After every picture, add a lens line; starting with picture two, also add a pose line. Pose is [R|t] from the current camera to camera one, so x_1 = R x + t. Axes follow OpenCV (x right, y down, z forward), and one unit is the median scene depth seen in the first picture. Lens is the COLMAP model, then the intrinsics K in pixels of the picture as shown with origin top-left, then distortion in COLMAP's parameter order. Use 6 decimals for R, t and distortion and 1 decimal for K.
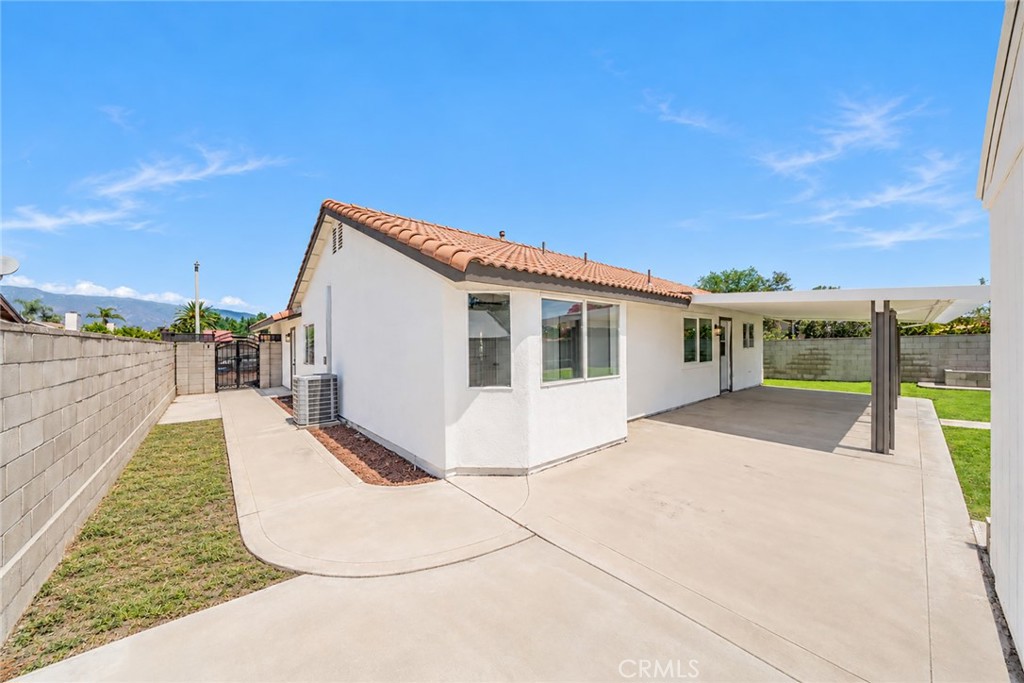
lens RADIAL K [[347.7, 0, 515.1], [0, 347.7, 343.0], [0, 0, 1]] dist [-0.009429, -0.000562]
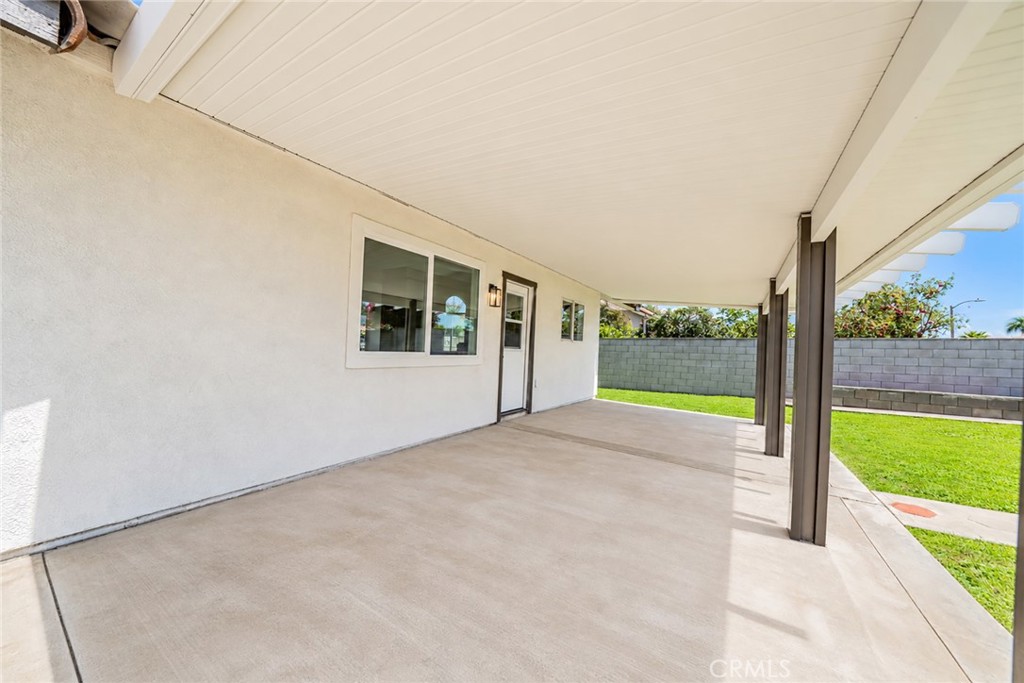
lens RADIAL K [[347.7, 0, 511.7], [0, 347.7, 339.4], [0, 0, 1]] dist [-0.009429, -0.000562]
pose [[0.959851, 0.055297, 0.275006, 0.383603], [-0.051967, 0.998461, -0.019385, 0.029116], [-0.275654, 0.004316, 0.961247, 0.409989]]
